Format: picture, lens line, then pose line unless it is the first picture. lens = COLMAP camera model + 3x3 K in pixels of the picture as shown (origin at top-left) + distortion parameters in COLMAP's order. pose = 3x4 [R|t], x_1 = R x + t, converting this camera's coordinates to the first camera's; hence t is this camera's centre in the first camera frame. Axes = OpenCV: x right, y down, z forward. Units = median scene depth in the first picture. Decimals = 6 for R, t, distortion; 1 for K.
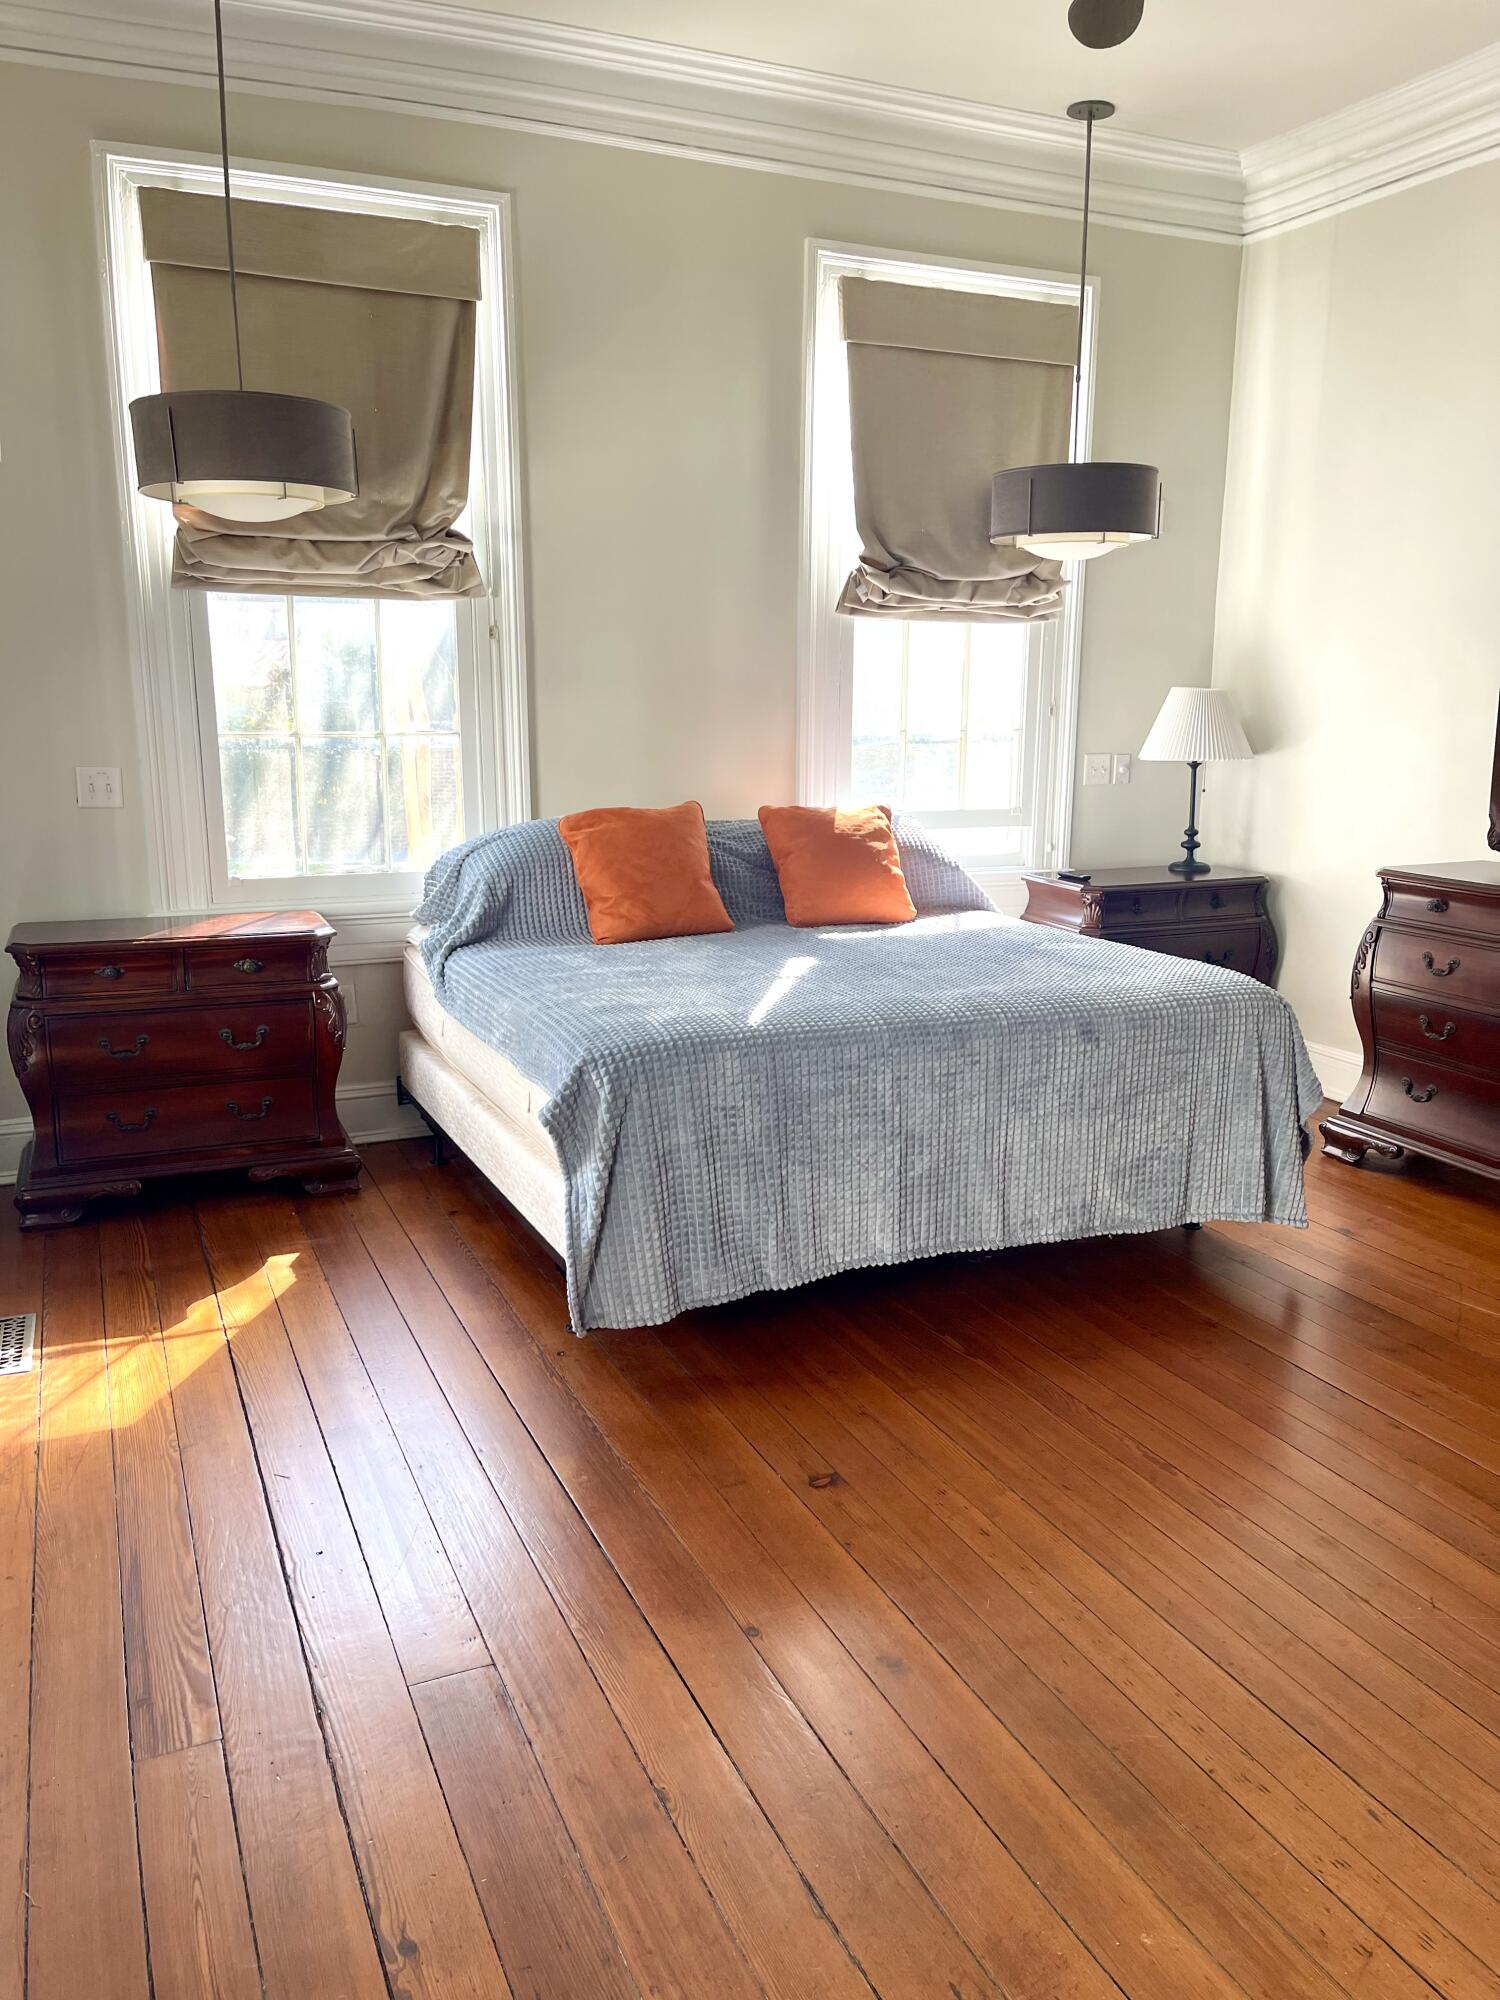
lens RADIAL K [[1478.1, 0, 750.0], [0, 1478.1, 1000.0], [0, 0, 1]] dist [0.052217, 0.000651]
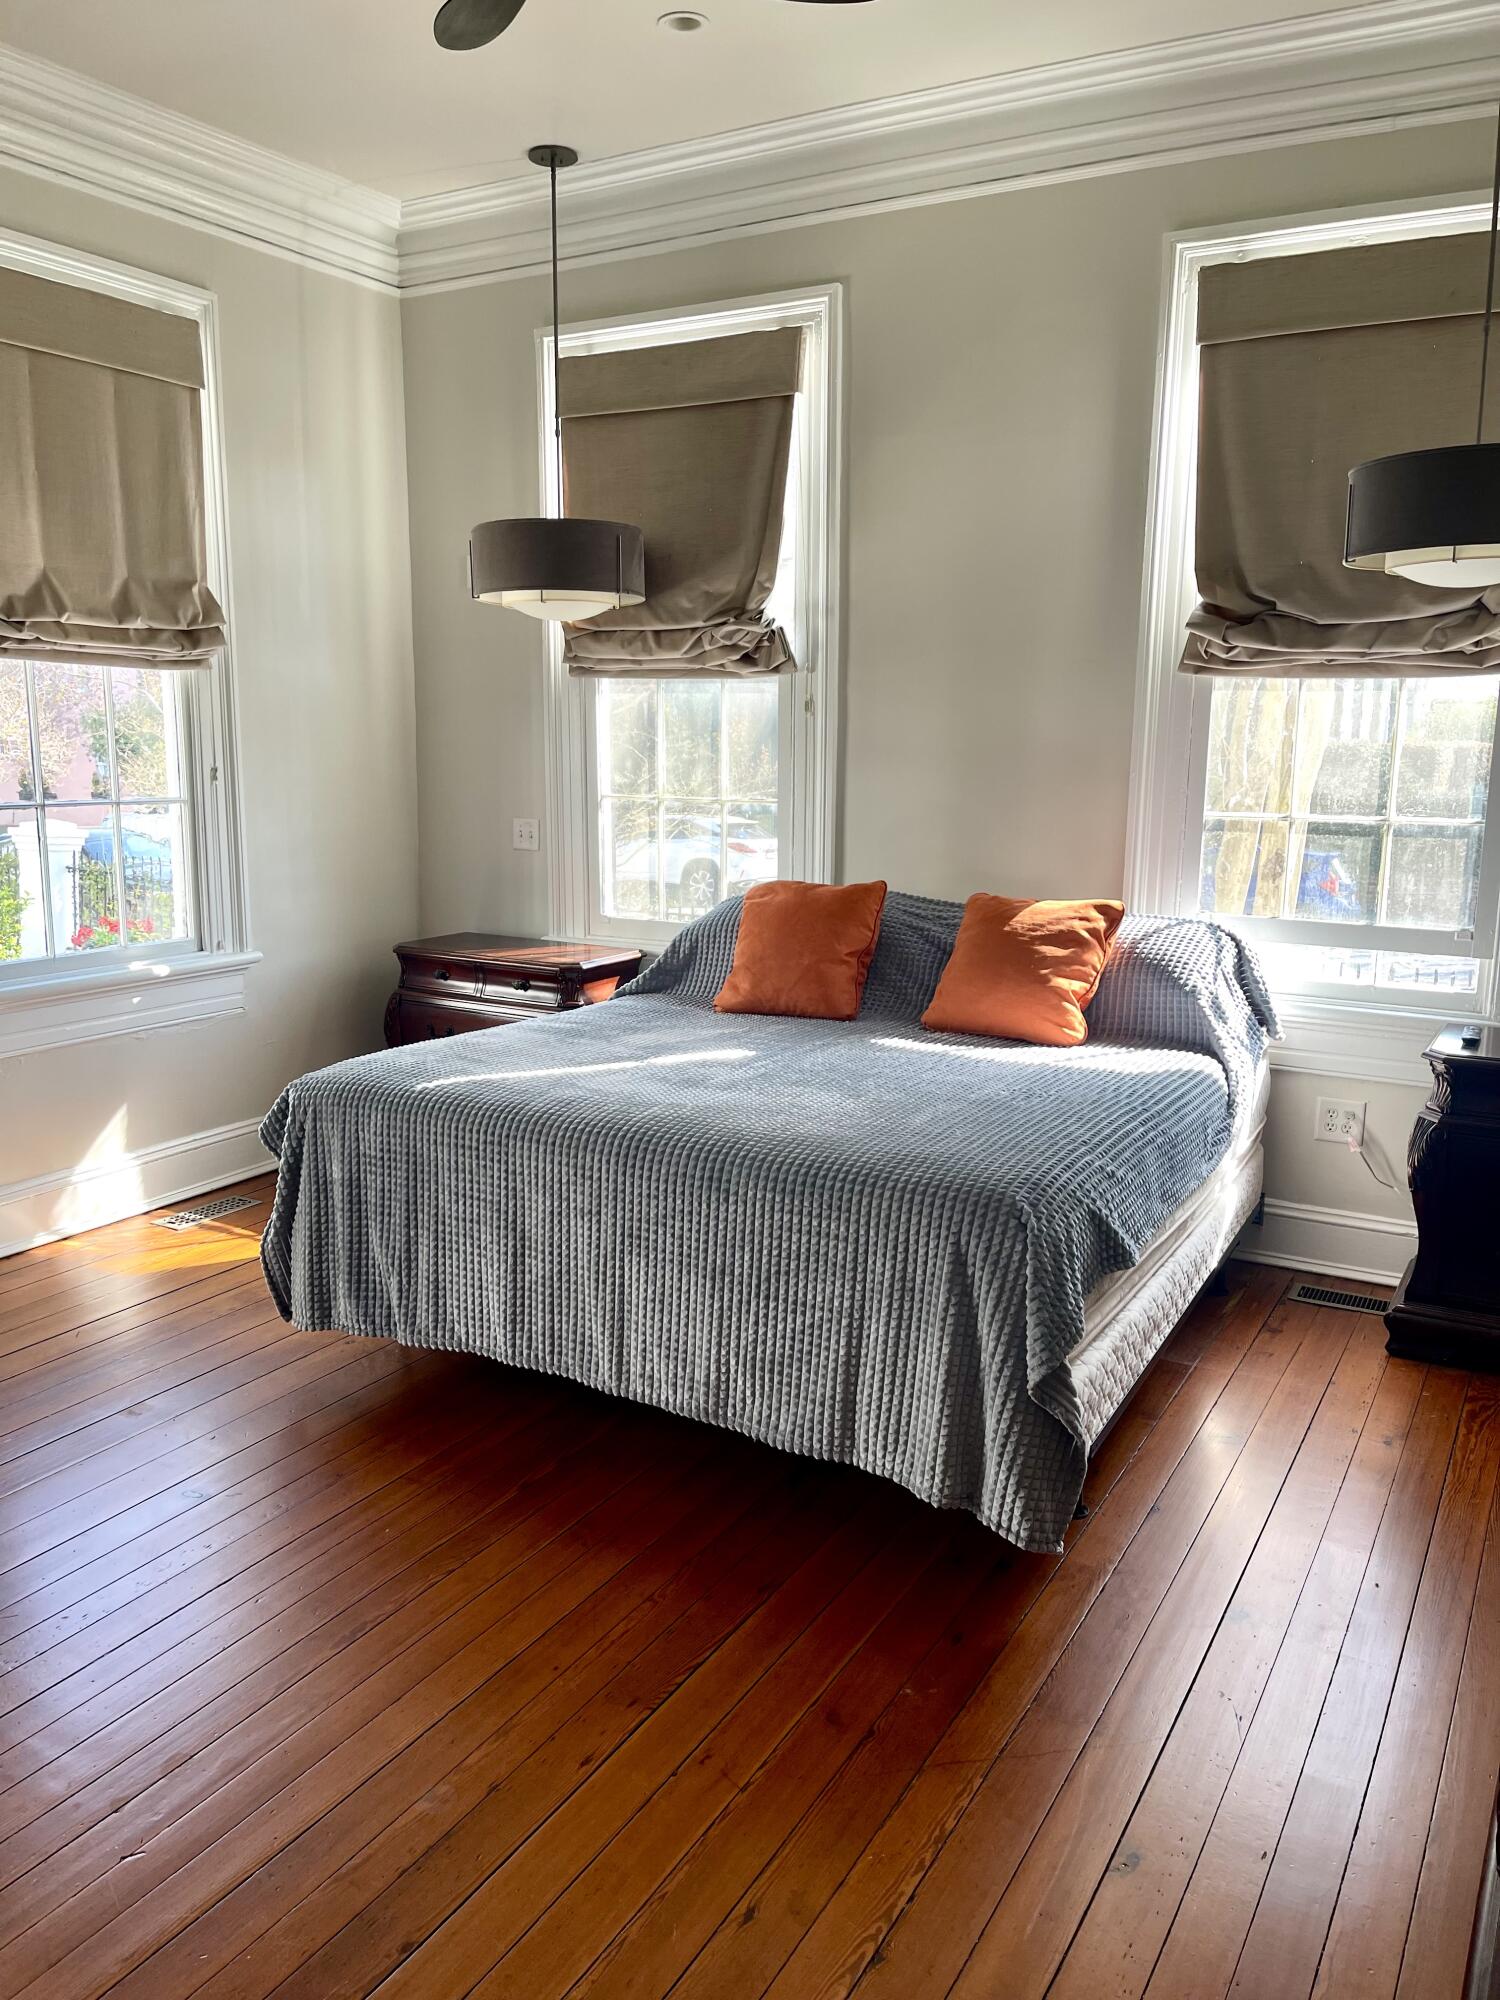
lens RADIAL K [[1514.1, 0, 750.0], [0, 1514.1, 1000.0], [0, 0, 1]] dist [0.082060, -0.087488]
pose [[0.596046, 0.142218, -0.790255, 0.698057], [-0.170510, 0.984161, 0.048508, -0.096037], [0.784637, 0.105833, 0.610855, 0.365608]]
